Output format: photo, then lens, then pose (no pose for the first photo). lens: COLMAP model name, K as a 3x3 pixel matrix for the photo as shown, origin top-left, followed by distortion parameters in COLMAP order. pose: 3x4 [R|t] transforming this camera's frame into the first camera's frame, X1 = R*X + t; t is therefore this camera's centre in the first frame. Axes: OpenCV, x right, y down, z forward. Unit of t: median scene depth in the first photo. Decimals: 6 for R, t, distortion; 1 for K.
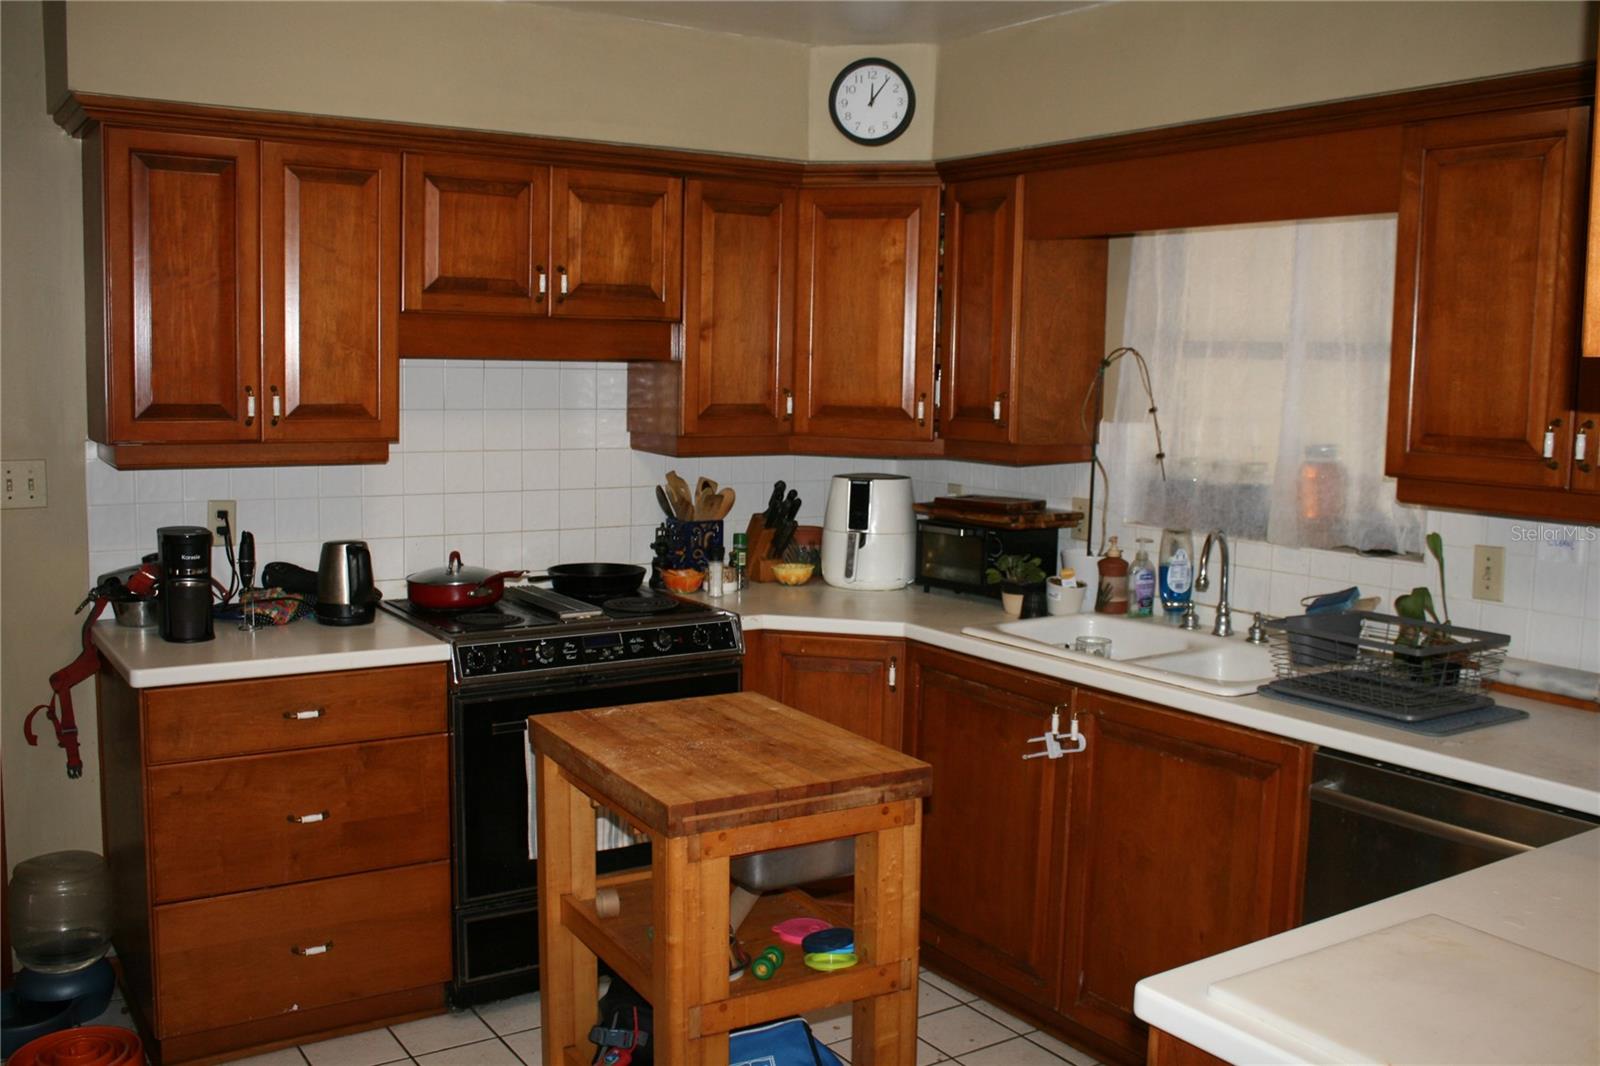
lens RADIAL K [[1492.7, 0, 805.8], [0, 1492.7, 535.1], [0, 0, 1]] dist [-0.096075, 0.000000]
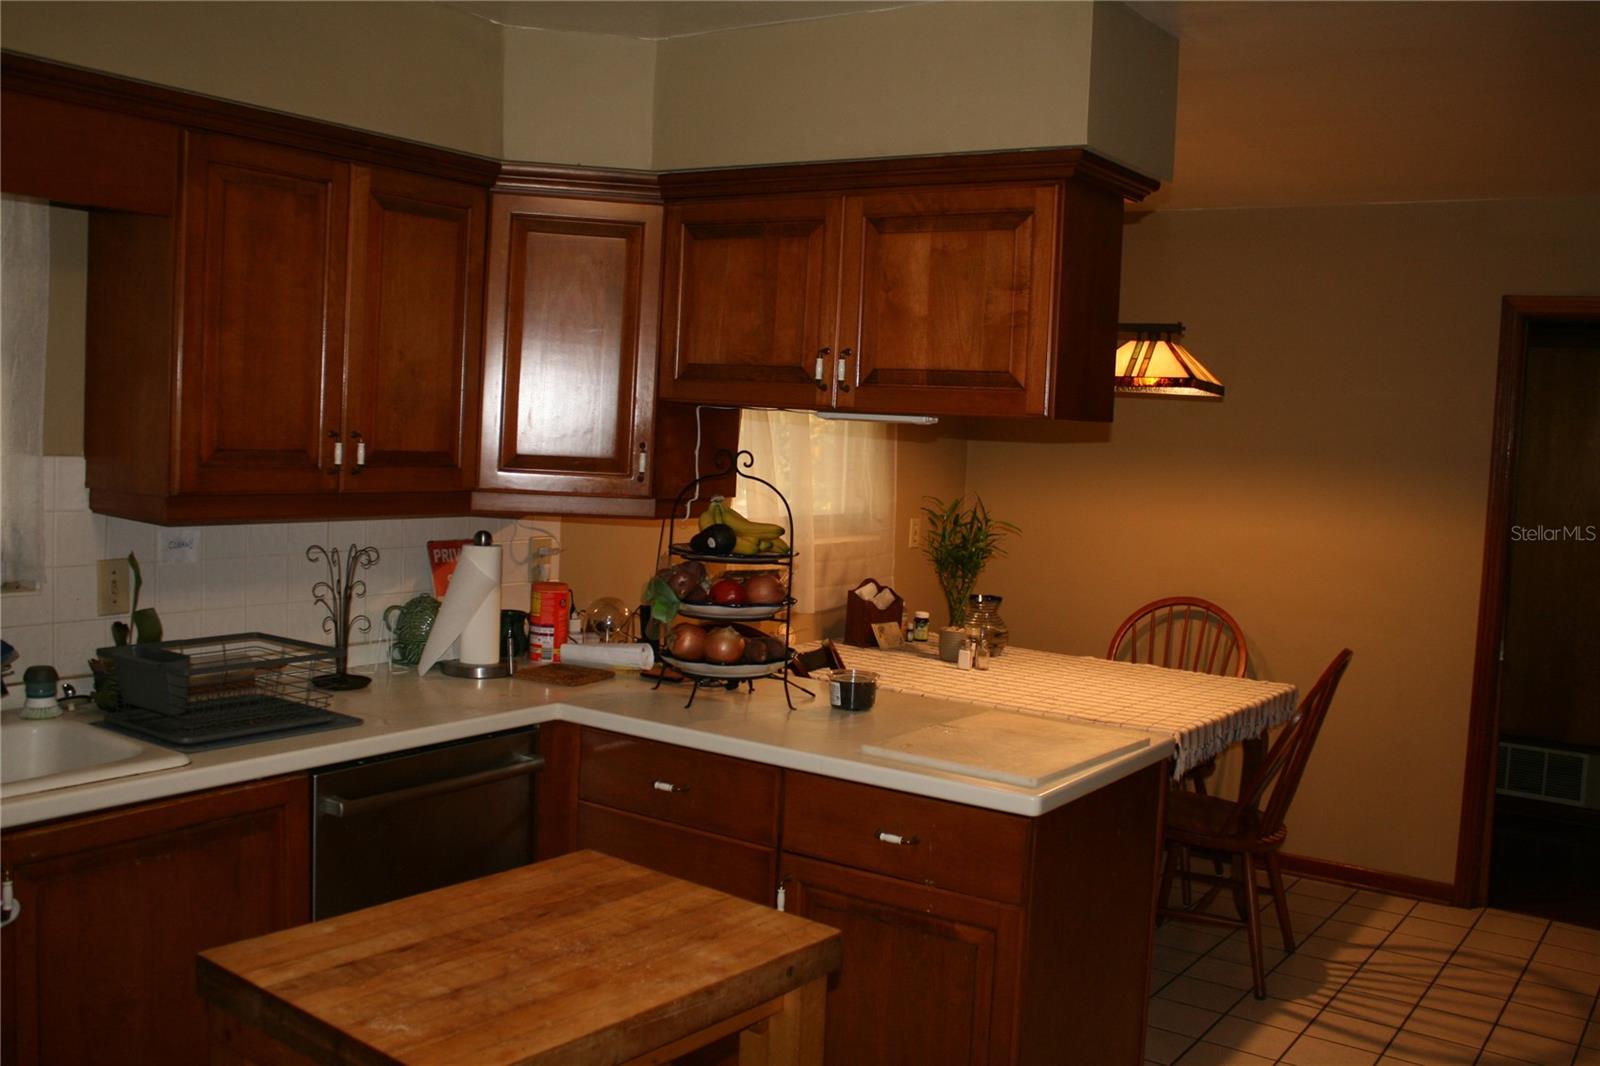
lens RADIAL K [[1492.7, 0, 797.1], [0, 1492.7, 531.6], [0, 0, 1]] dist [-0.096075, 0.000000]
pose [[-0.366502, -0.100713, 0.924950, -0.585224], [0.056918, 0.989835, 0.130331, -0.109439], [-0.928675, 0.100413, -0.357044, 0.899909]]
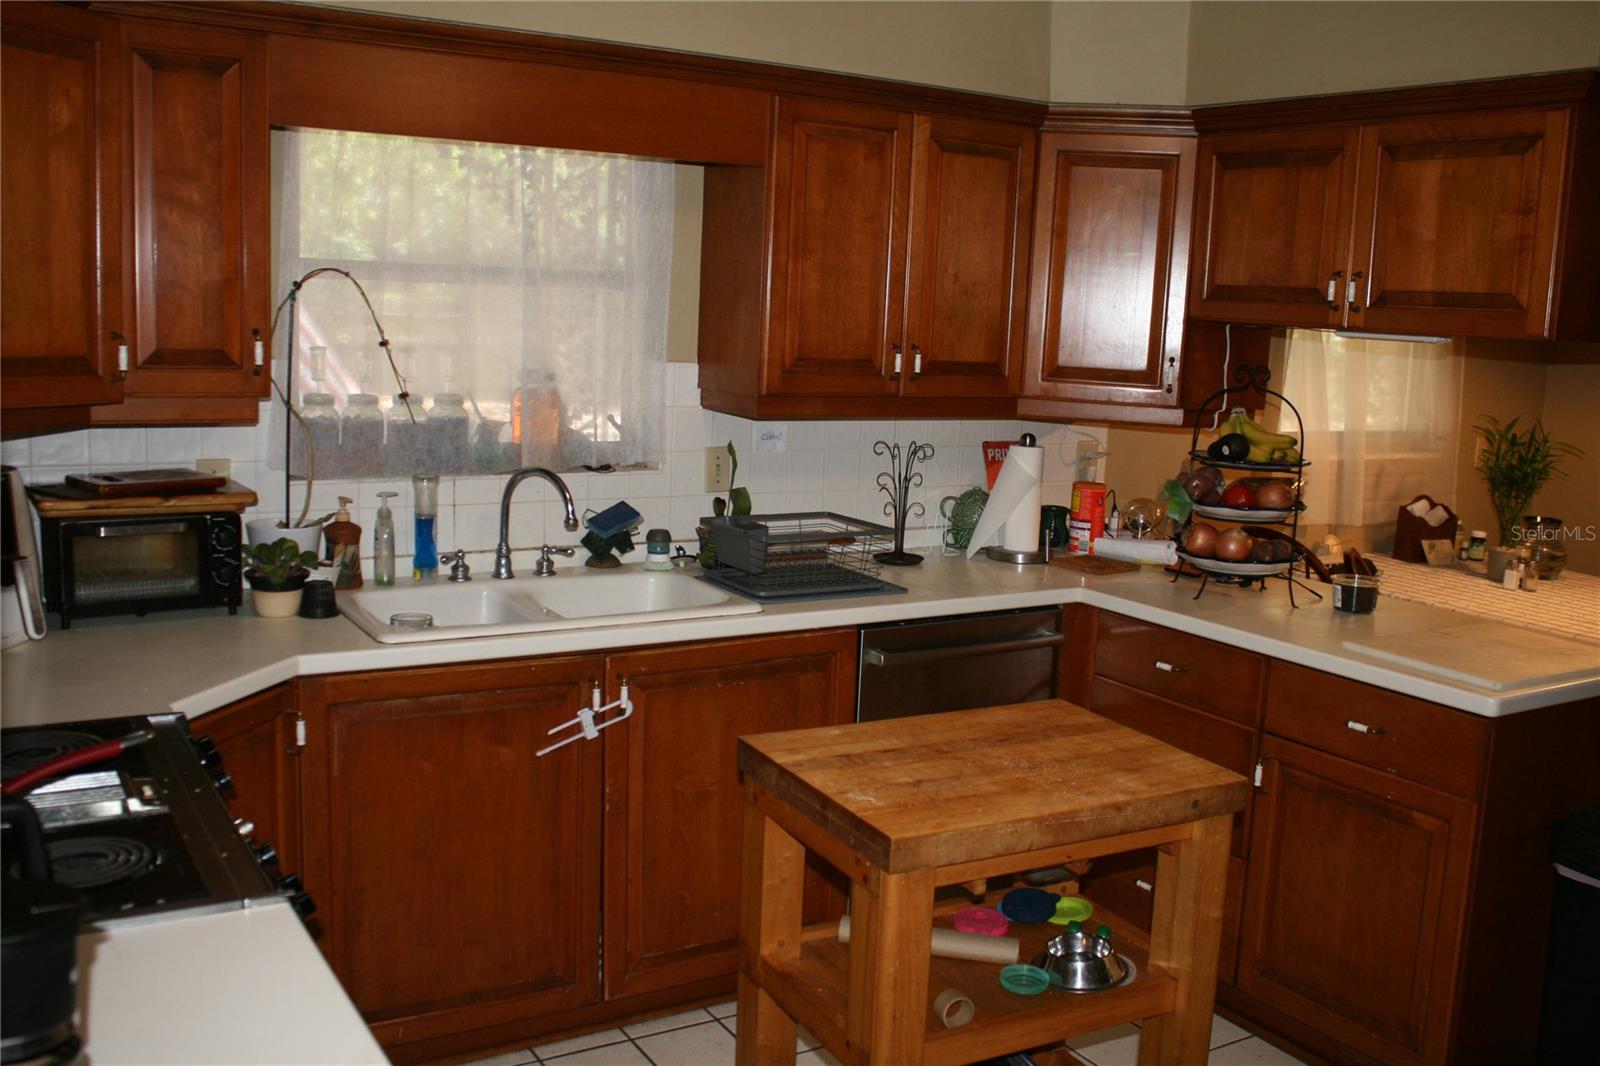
lens RADIAL K [[1492.7, 0, 804.9], [0, 1492.7, 528.5], [0, 0, 1]] dist [-0.096075, 0.000000]
pose [[0.034010, -0.163894, 0.985891, -0.729115], [0.074531, 0.984131, 0.161031, -0.115759], [-0.996639, 0.068003, 0.045686, 0.856180]]
